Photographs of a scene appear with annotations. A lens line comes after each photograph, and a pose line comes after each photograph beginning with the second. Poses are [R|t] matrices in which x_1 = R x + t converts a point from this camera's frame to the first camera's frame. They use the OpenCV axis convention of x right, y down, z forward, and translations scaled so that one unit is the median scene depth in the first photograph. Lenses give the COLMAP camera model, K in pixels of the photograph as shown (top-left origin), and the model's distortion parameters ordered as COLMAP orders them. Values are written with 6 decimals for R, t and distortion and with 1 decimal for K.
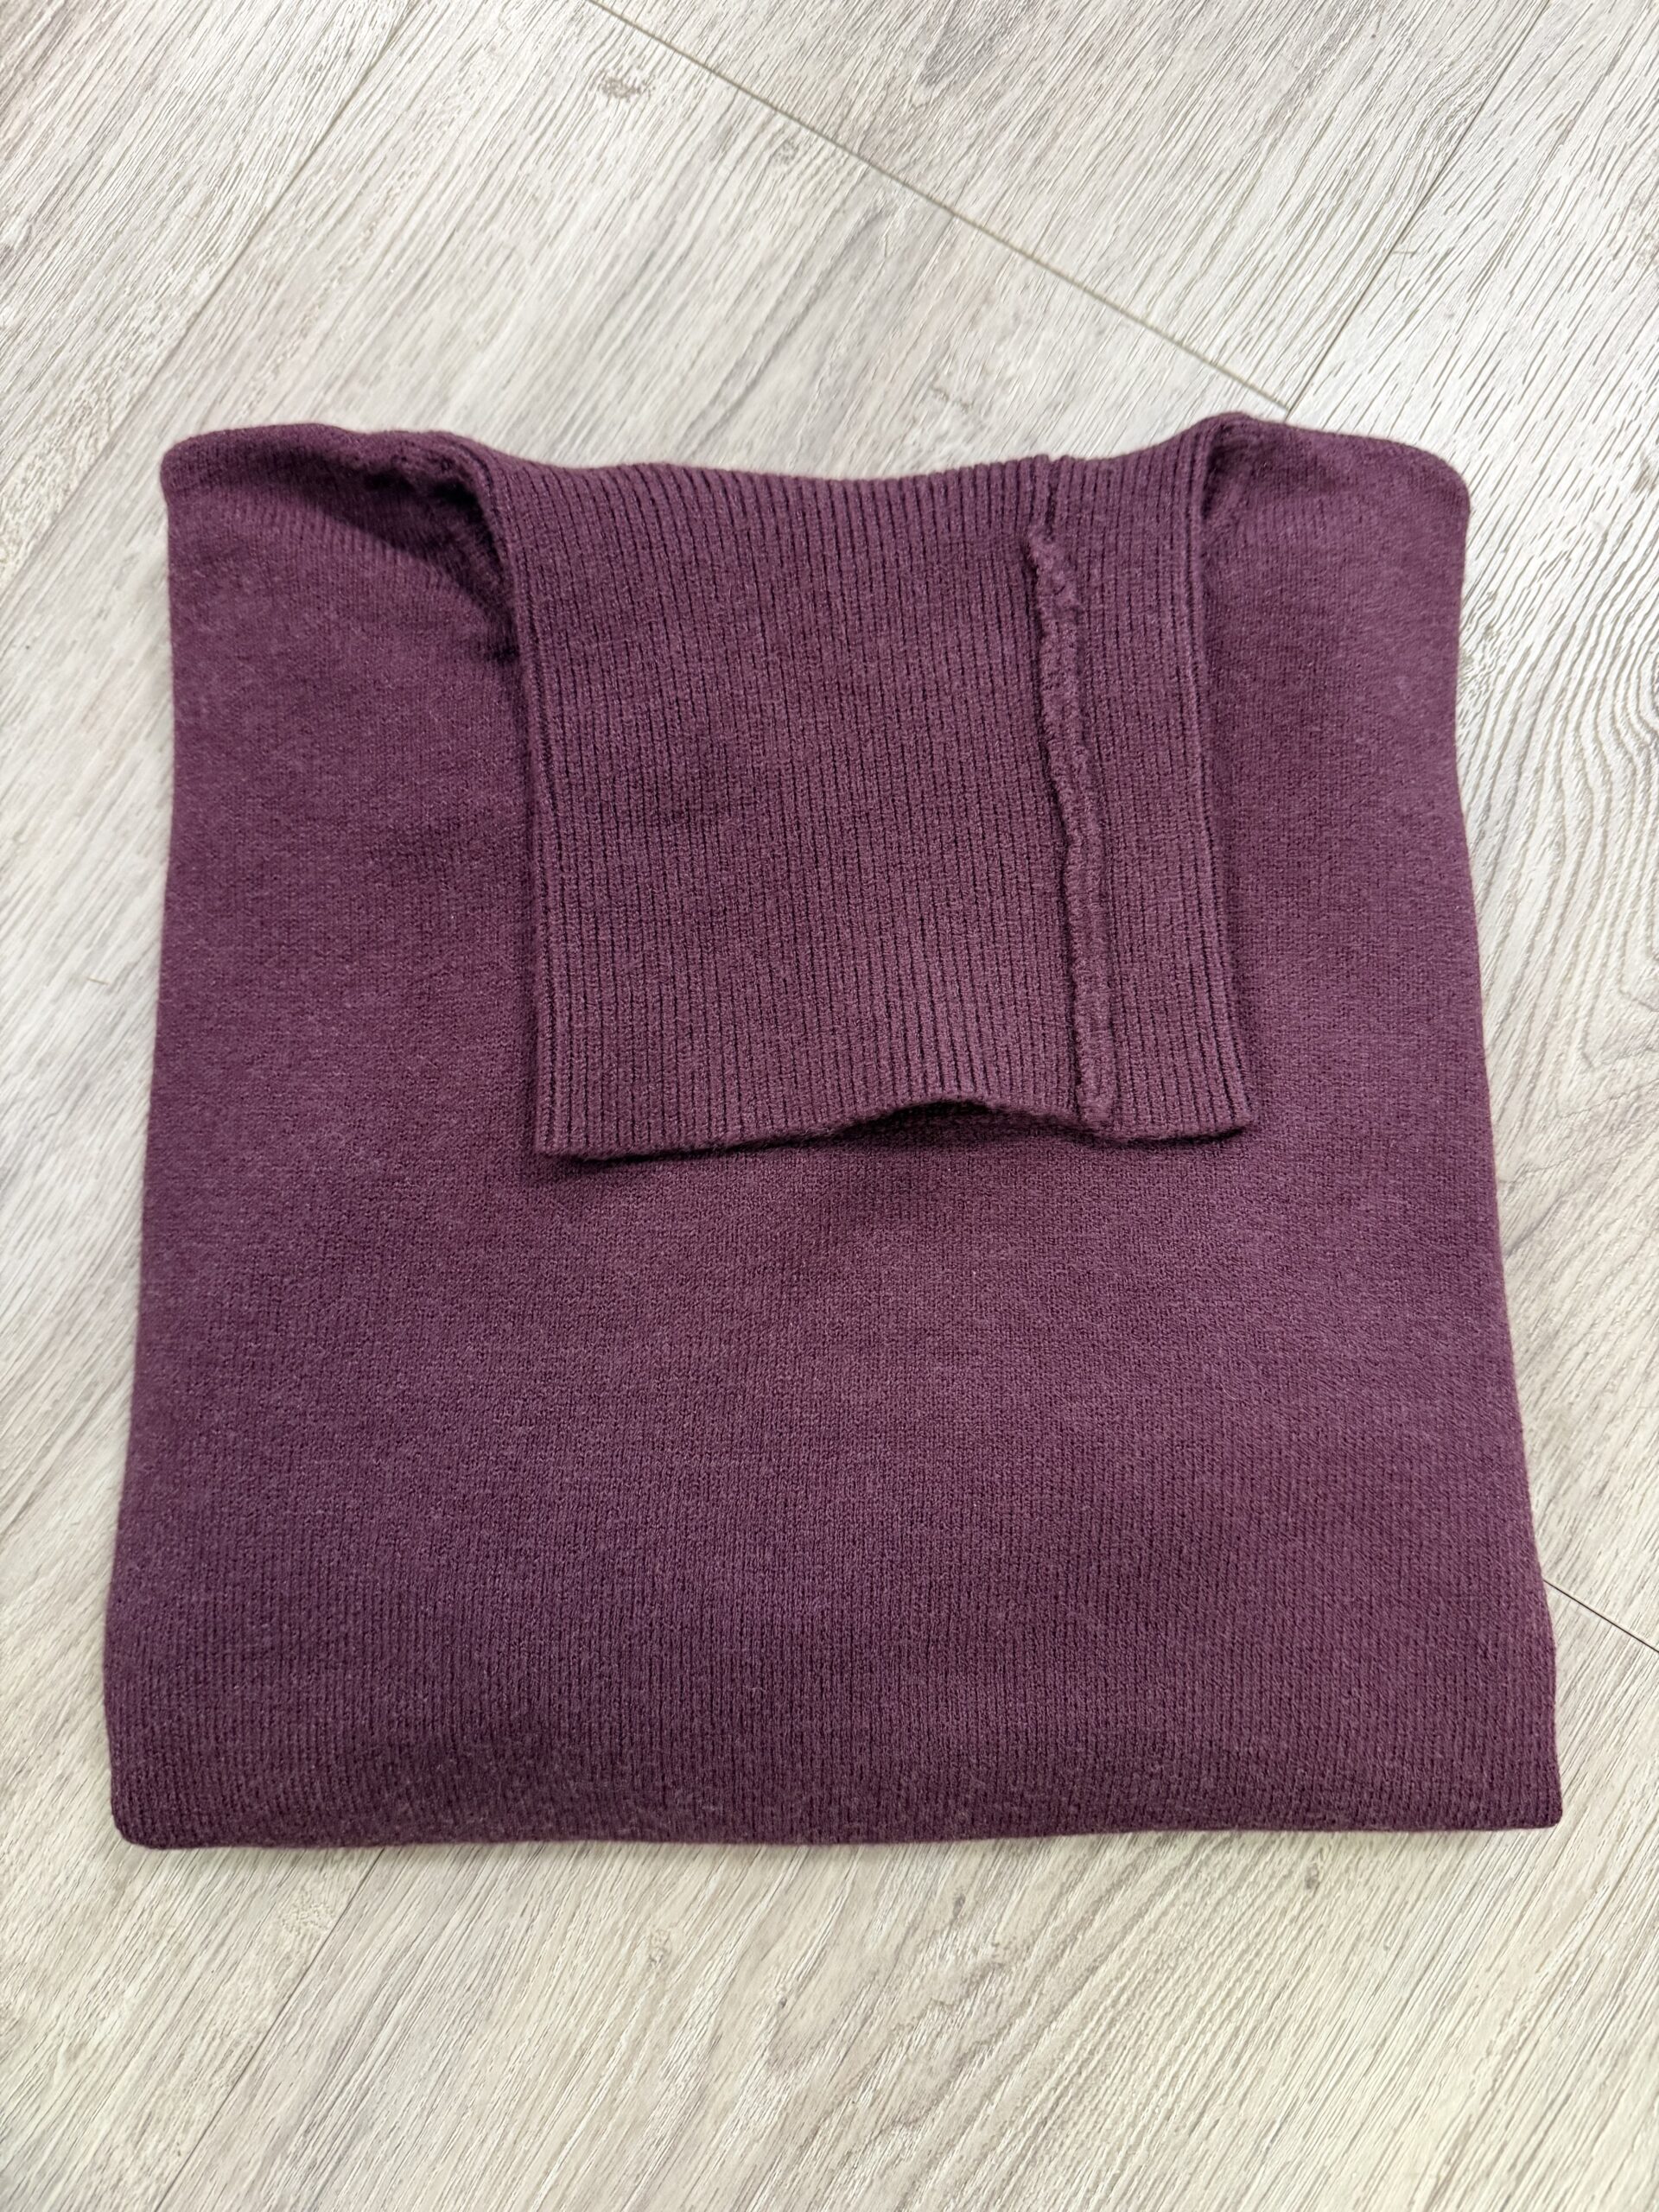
lens RADIAL K [[1504.0, 0, 832.3], [0, 1504.0, 1129.8], [0, 0, 1]] dist [-0.042245, 0.012567]
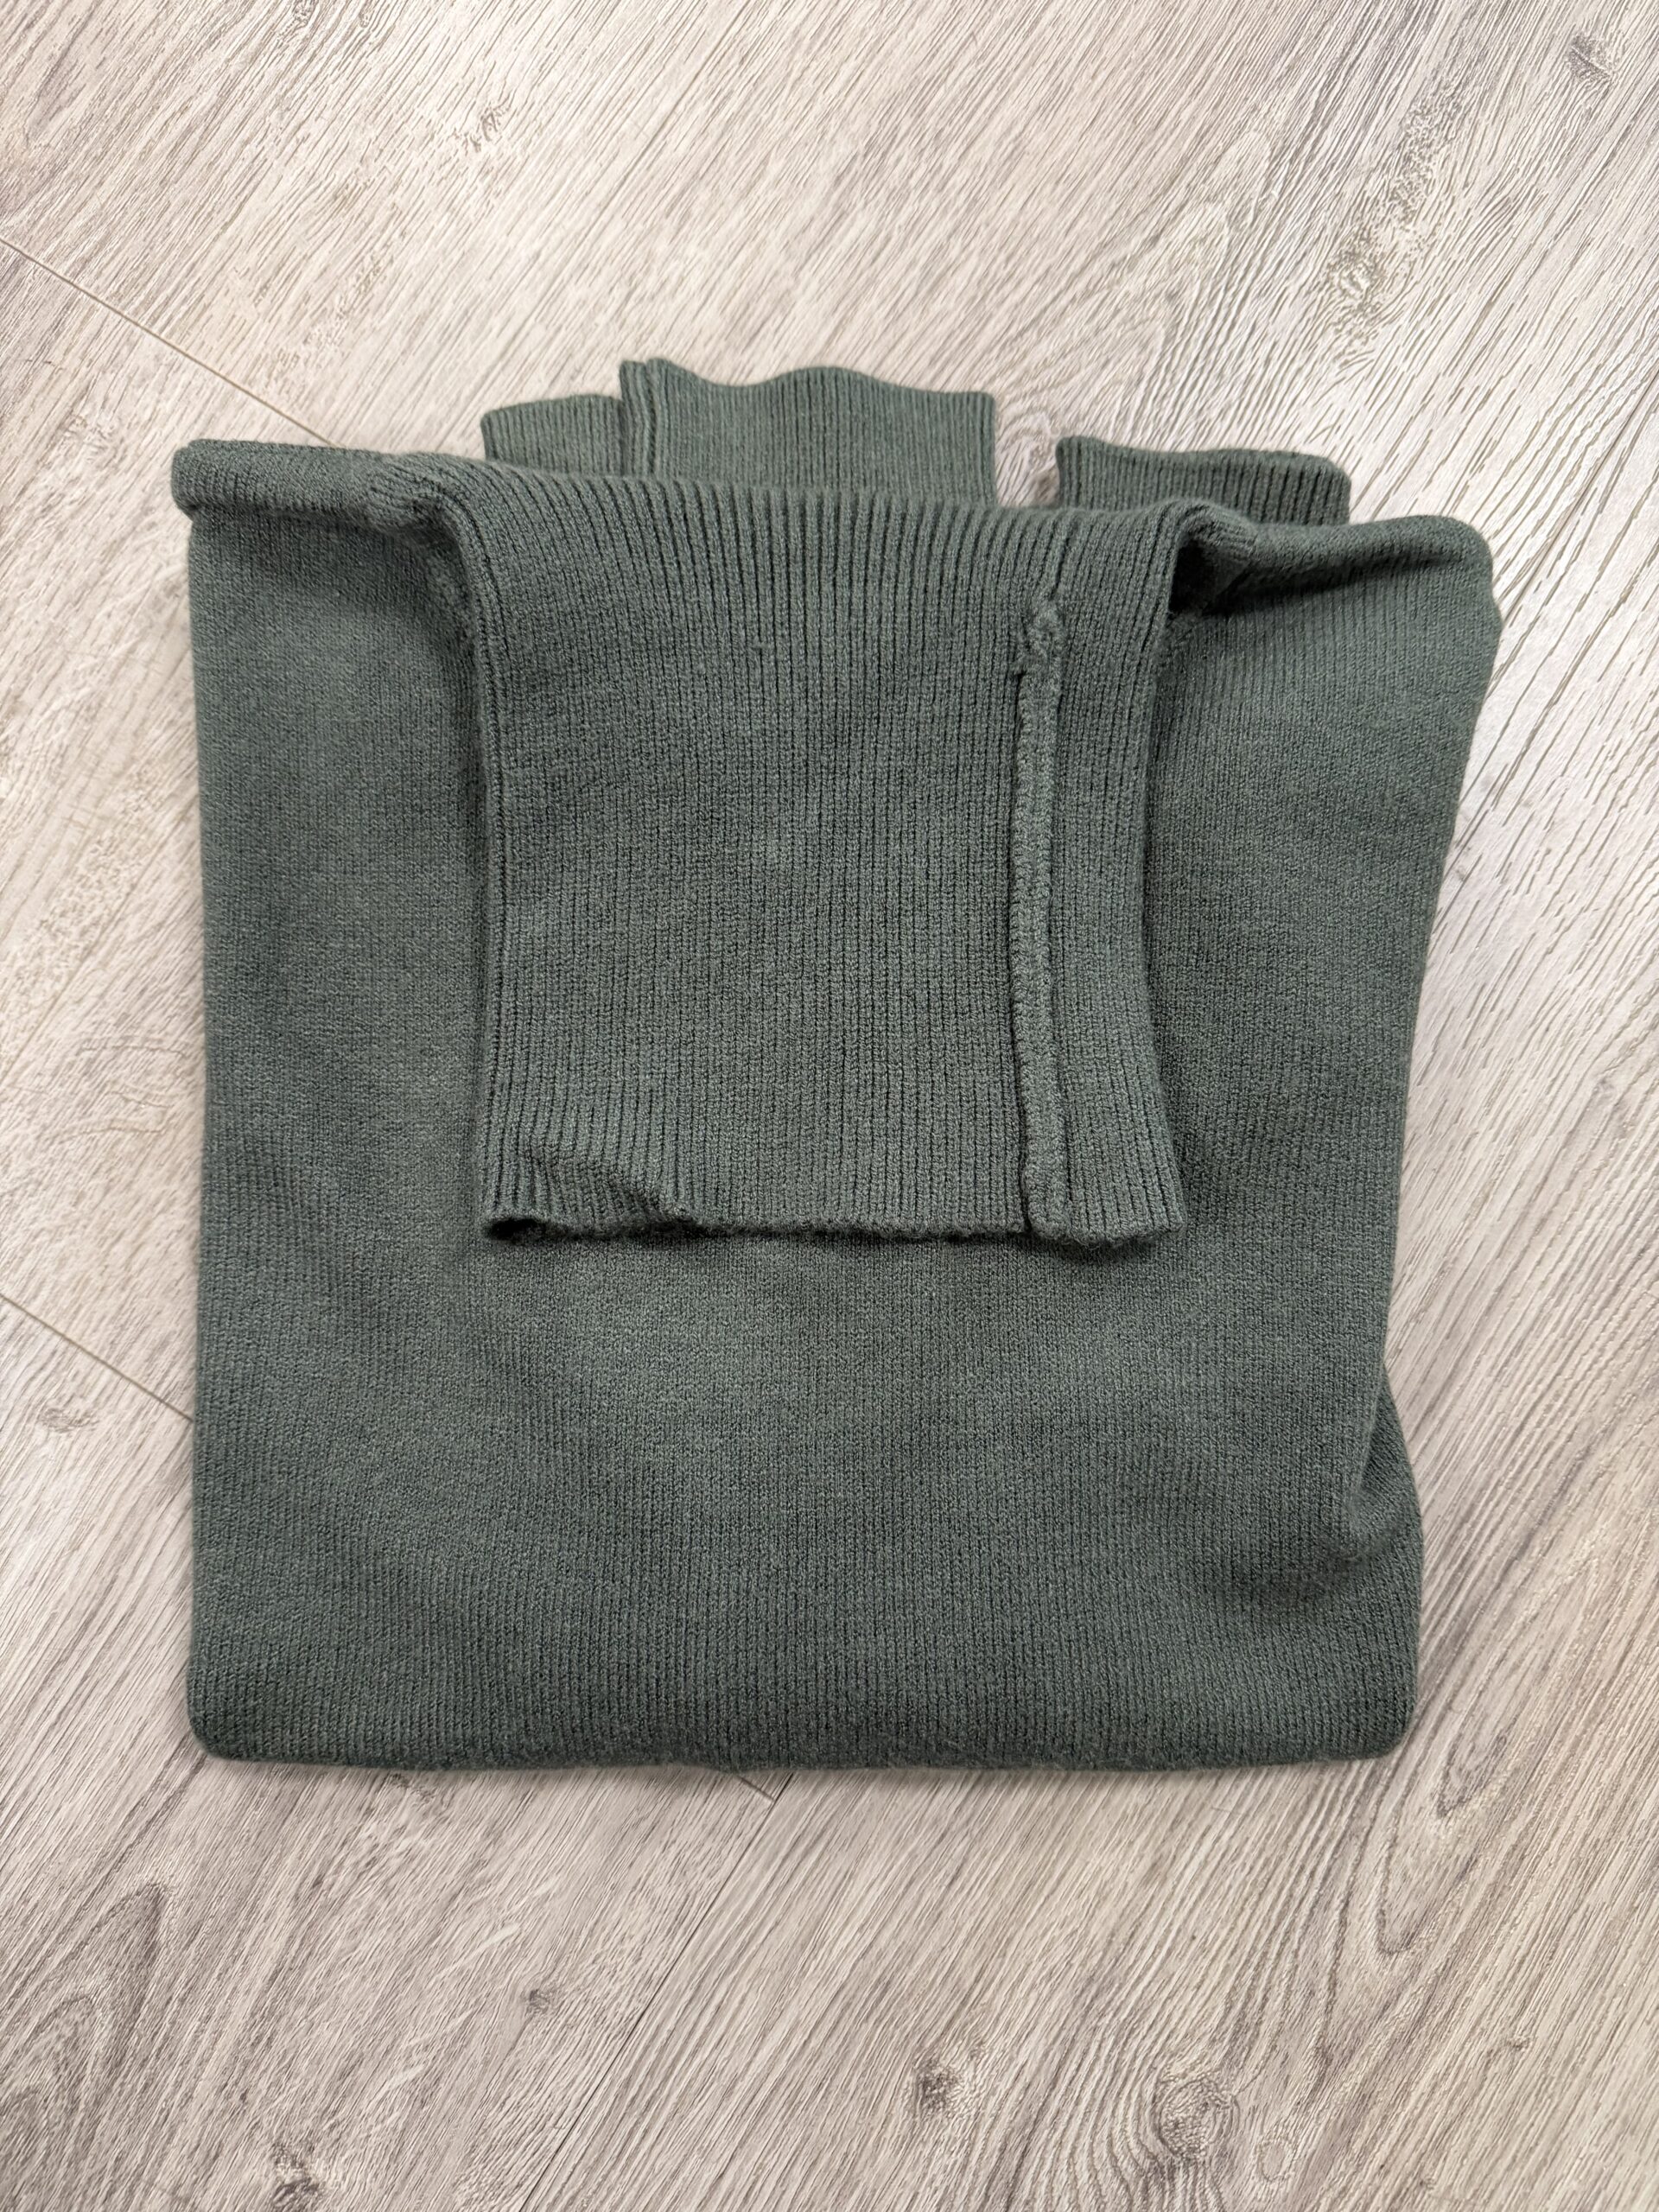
lens RADIAL K [[1504.0, 0, 845.0], [0, 1504.0, 1112.9], [0, 0, 1]] dist [-0.042245, 0.012567]
pose [[0.999479, 0.007828, 0.031316, 0.317642], [-0.007241, 0.999797, -0.018823, -0.893768], [-0.031457, 0.018586, 0.999332, 0.057488]]
